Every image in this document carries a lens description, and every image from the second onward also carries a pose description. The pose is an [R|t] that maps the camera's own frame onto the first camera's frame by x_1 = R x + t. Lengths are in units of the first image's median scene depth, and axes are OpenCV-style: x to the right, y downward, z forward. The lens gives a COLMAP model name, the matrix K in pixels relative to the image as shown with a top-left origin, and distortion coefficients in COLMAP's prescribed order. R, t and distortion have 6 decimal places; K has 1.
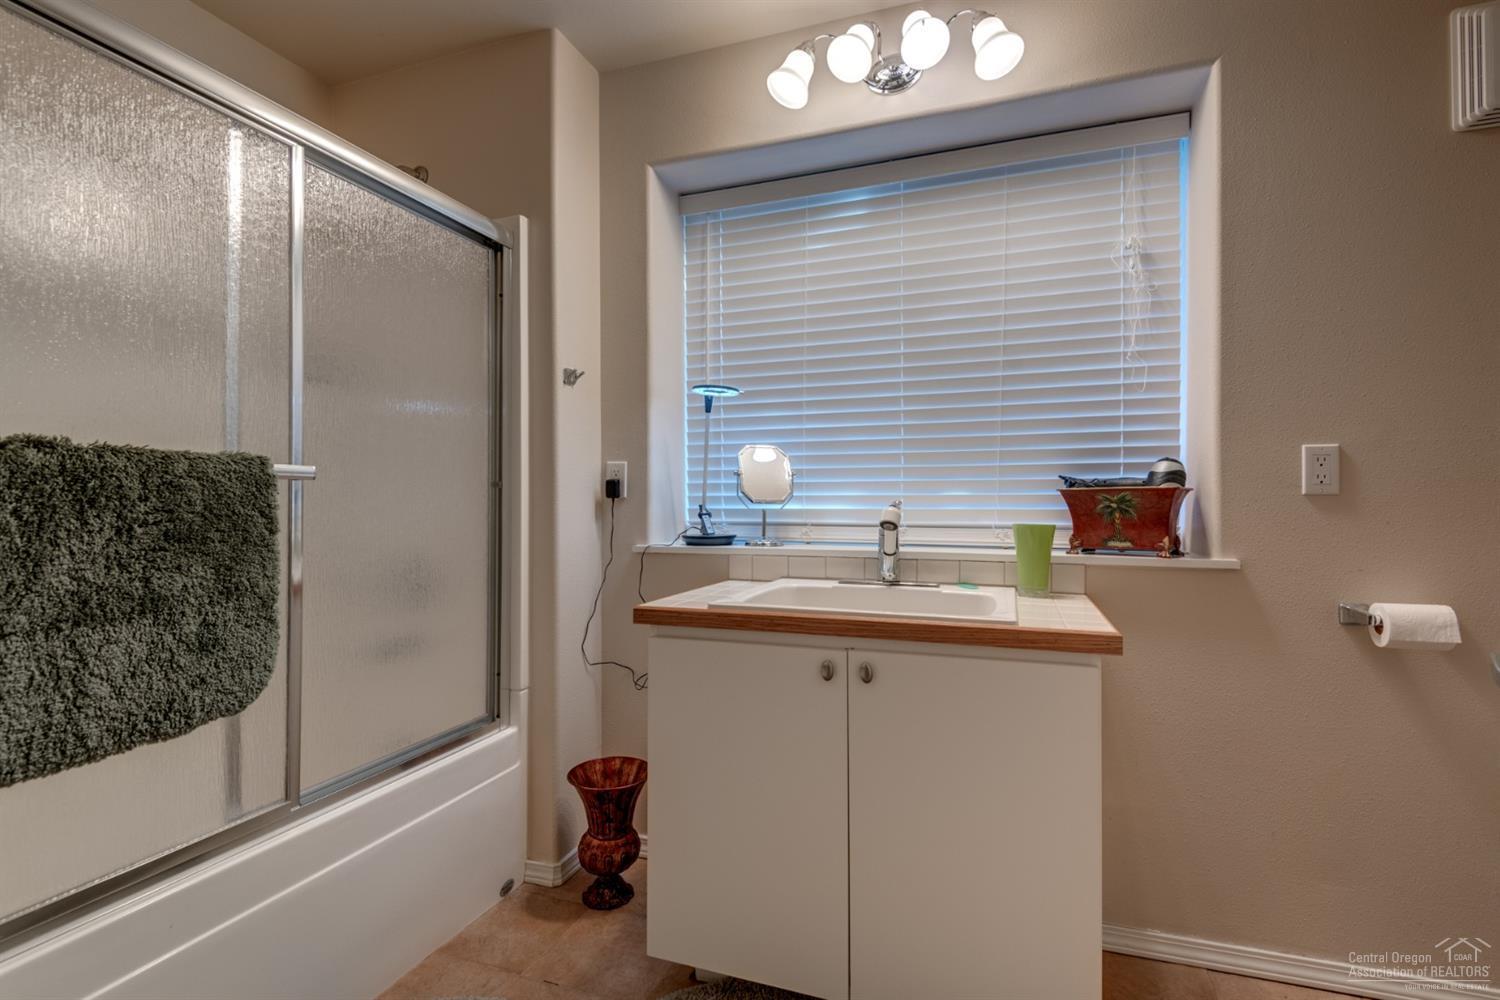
lens RADIAL K [[709.5, 0, 763.1], [0, 709.5, 498.0], [0, 0, 1]] dist [0.018419, -0.001442]
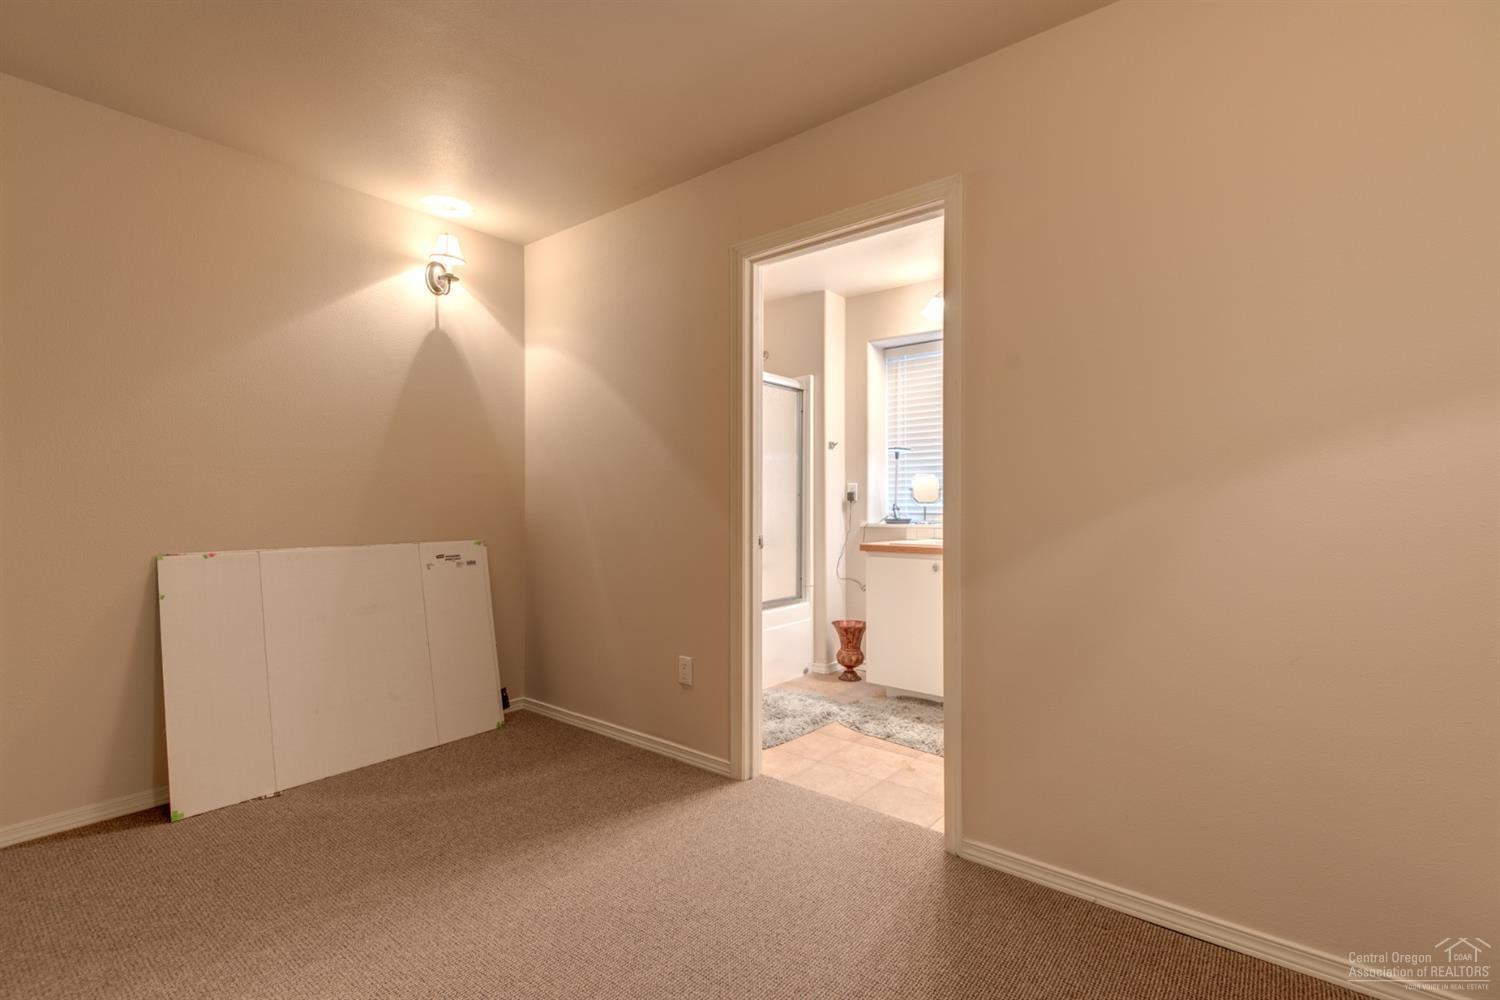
lens RADIAL K [[678.5, 0, 758.1], [0, 678.5, 504.0], [0, 0, 1]] dist [0.023813, 0.000026]
pose [[0.943512, 0.000102, -0.331339, 0.203413], [0.000608, 0.999998, 0.002037, 0.005747], [0.331338, -0.002123, 0.943510, -1.027077]]
